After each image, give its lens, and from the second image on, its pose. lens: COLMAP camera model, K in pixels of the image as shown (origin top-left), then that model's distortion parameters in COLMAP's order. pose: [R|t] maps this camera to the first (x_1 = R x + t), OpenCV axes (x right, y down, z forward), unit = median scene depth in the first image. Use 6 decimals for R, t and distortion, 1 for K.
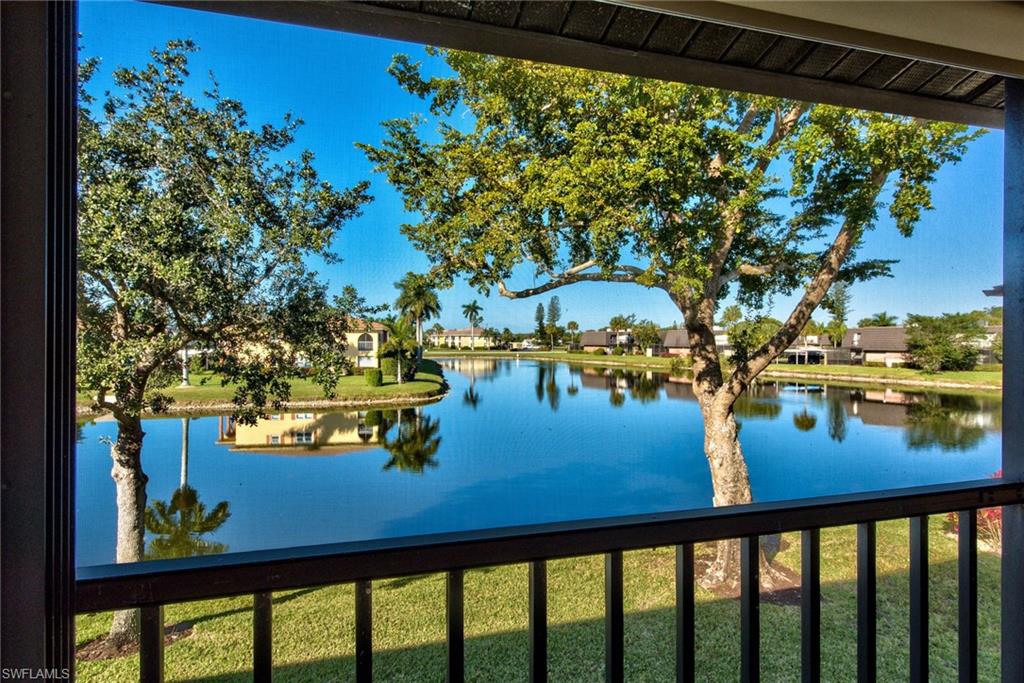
lens RADIAL K [[553.0, 0, 501.4], [0, 553.0, 337.5], [0, 0, 1]] dist [0.005629, 0.000465]
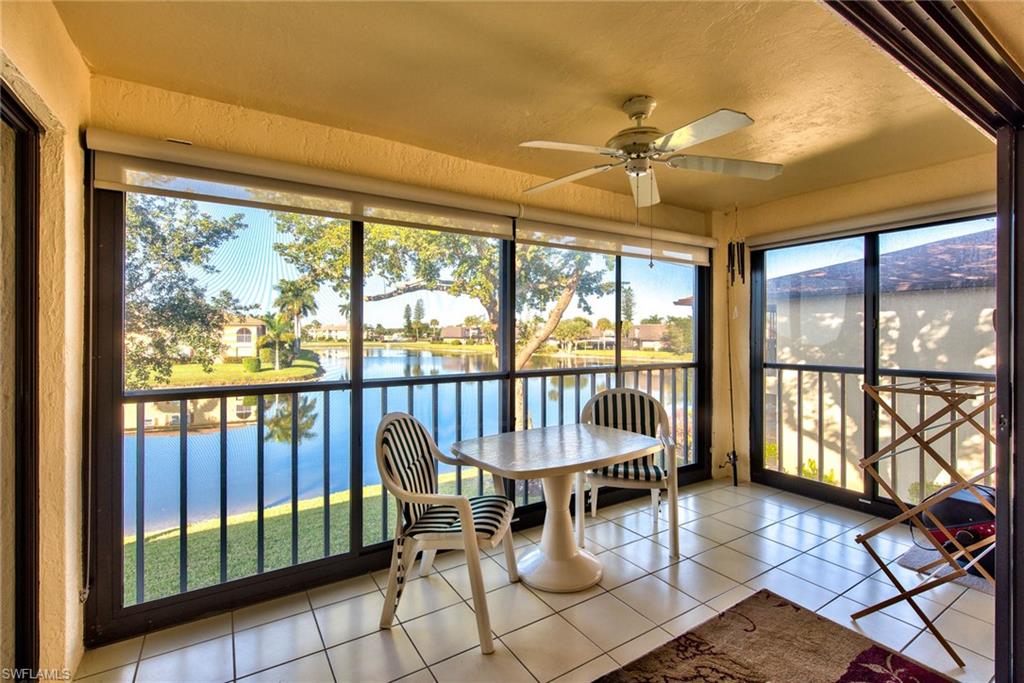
lens RADIAL K [[430.4, 0, 539.4], [0, 430.4, 327.5], [0, 0, 1]] dist [0.001133, -0.000008]
pose [[0.937003, 0.000167, 0.349322, 0.030929], [0.003390, 0.999948, -0.009572, 0.004846], [-0.349306, 0.010153, 0.936954, -0.103525]]
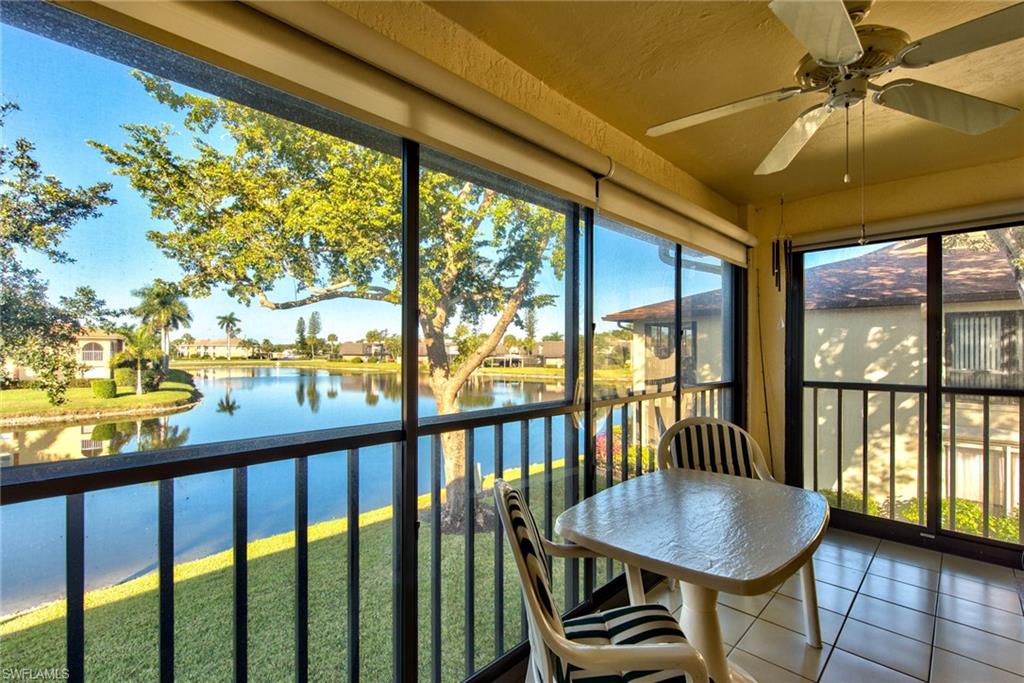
lens RADIAL K [[448.6, 0, 522.4], [0, 448.6, 343.2], [0, 0, 1]] dist [0.000905, -0.000602]
pose [[0.863488, 0.003559, 0.504358, -0.002271], [0.002466, 0.999933, -0.011278, 0.006784], [-0.504364, 0.010982, 0.863421, -0.027684]]
